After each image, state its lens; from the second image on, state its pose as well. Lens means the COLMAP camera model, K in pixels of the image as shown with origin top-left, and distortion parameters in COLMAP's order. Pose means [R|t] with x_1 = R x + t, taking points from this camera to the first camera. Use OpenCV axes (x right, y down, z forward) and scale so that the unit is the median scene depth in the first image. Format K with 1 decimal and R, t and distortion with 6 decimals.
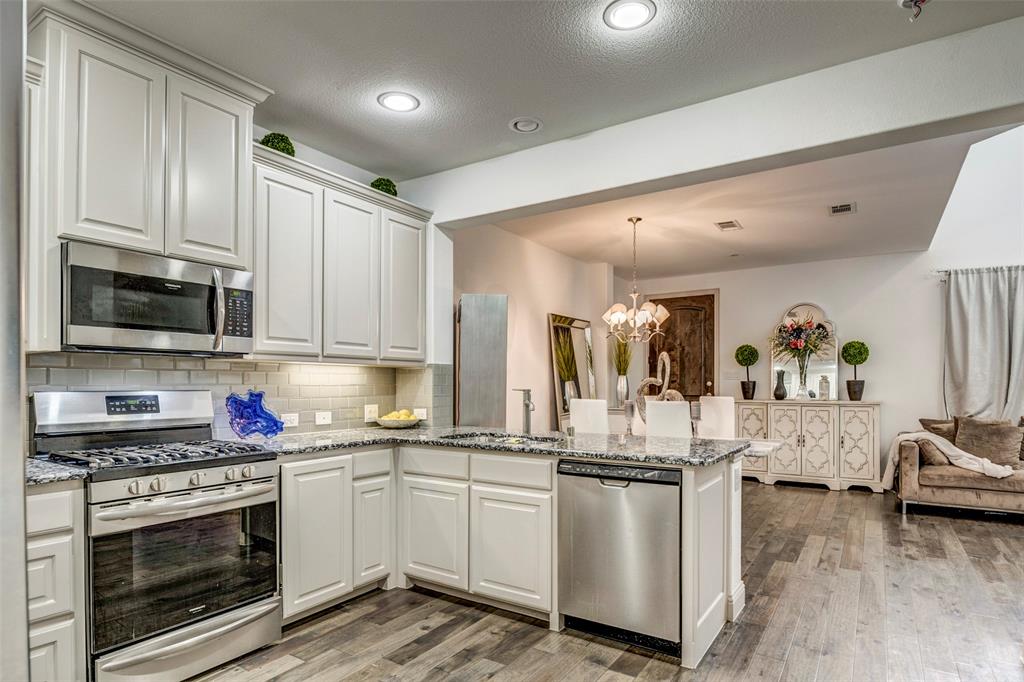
lens RADIAL K [[557.0, 0, 508.9], [0, 557.0, 385.2], [0, 0, 1]] dist [-0.014470, -0.003296]
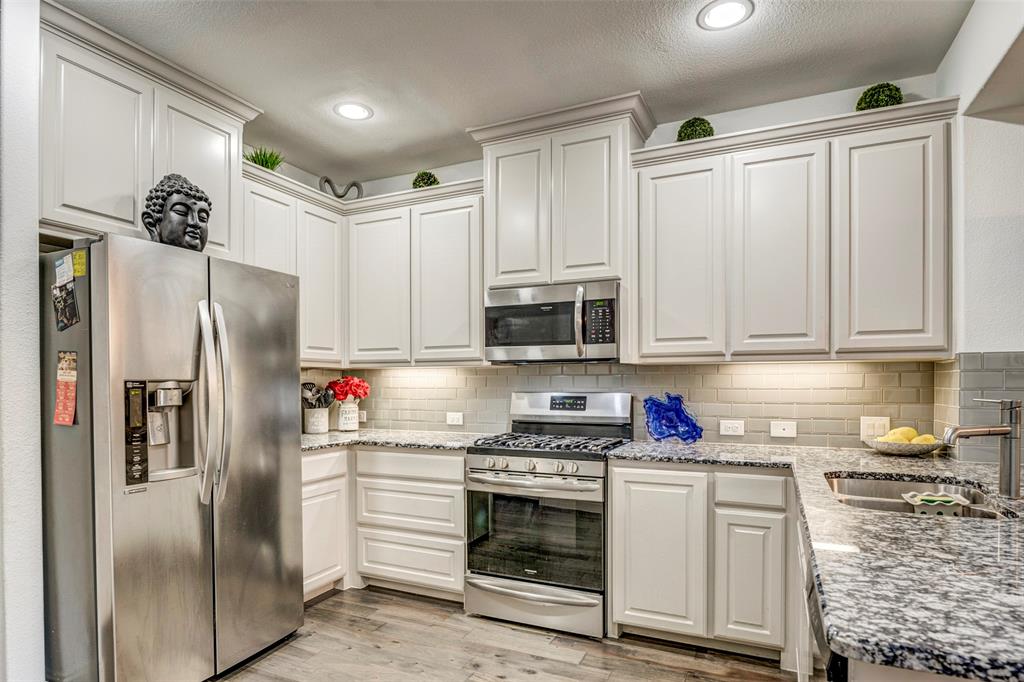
lens RADIAL K [[557.0, 0, 511.6], [0, 557.0, 386.1], [0, 0, 1]] dist [-0.014470, -0.003296]
pose [[0.147489, 0.002801, -0.989060, 0.471092], [-0.000937, 0.999996, 0.002692, -0.006184], [0.989063, 0.000530, 0.147491, 0.567525]]
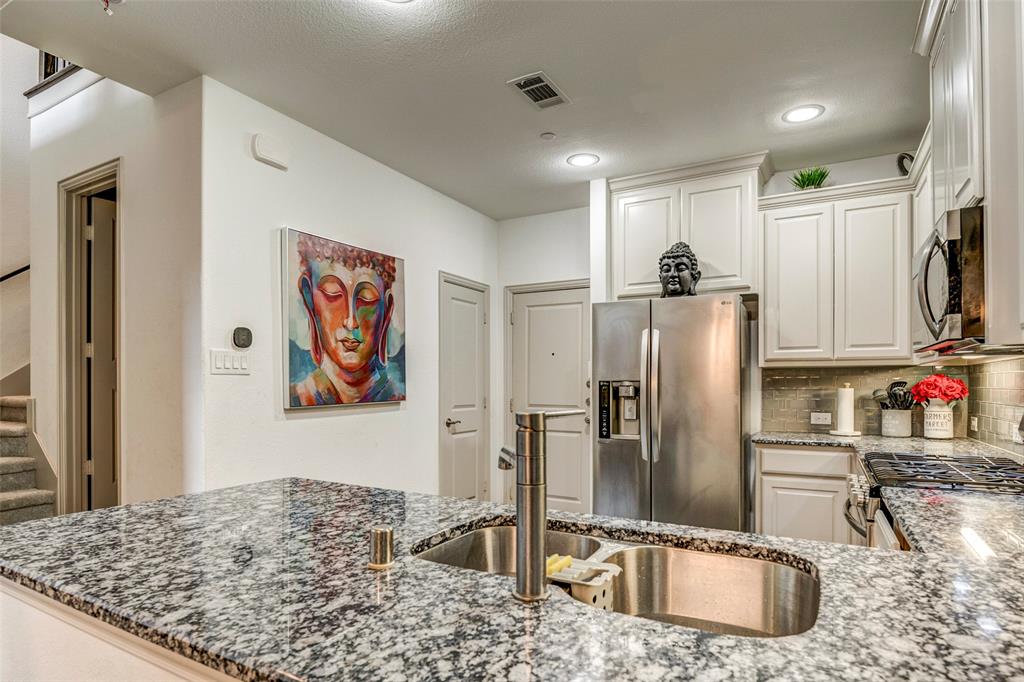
lens RADIAL K [[557.0, 0, 505.9], [0, 557.0, 386.4], [0, 0, 1]] dist [-0.014470, -0.003296]
pose [[-0.997188, -0.000688, -0.074944, 0.073660], [-0.001089, 0.999985, 0.005314, -0.005500], [0.074939, 0.005381, -0.997174, 1.366451]]
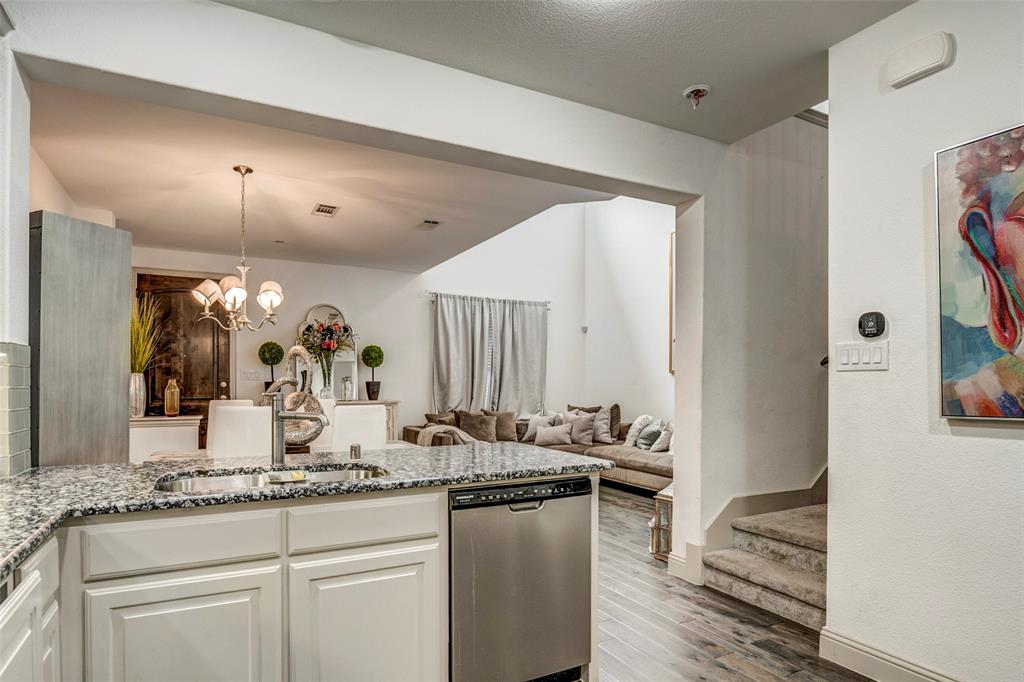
lens RADIAL K [[557.0, 0, 507.2], [0, 557.0, 386.9], [0, 0, 1]] dist [-0.014470, -0.003296]
pose [[0.477637, -0.003682, 0.878550, -0.437550], [0.002683, 0.999993, 0.002732, -0.000763], [-0.878553, 0.001052, 0.477643, 0.514615]]
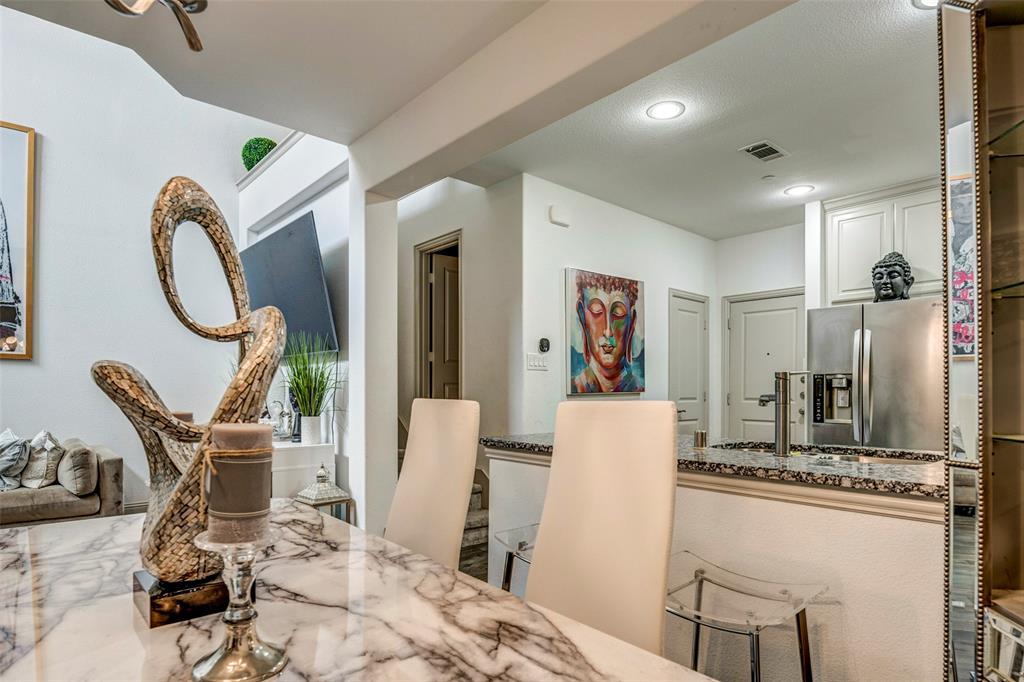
lens RADIAL K [[557.0, 0, 506.2], [0, 557.0, 395.9], [0, 0, 1]] dist [-0.014470, -0.003296]
pose [[-0.966068, -0.003334, 0.258267, 0.174555], [-0.000785, 0.999950, 0.009970, 0.028961], [-0.258287, 0.009429, -0.966022, 1.750857]]
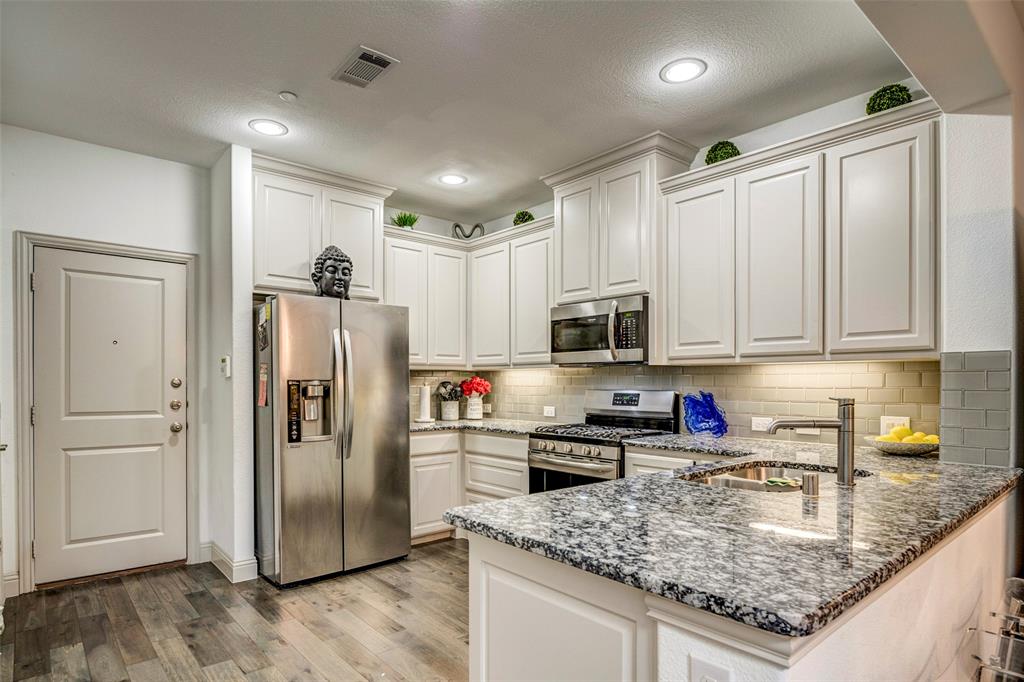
lens RADIAL K [[557.0, 0, 512.6], [0, 557.0, 386.5], [0, 0, 1]] dist [-0.014470, -0.003296]
pose [[-0.263713, 0.006178, -0.964581, 0.691557], [-0.002941, 0.999970, 0.007209, -0.007695], [0.964597, 0.004738, -0.263687, 0.914273]]
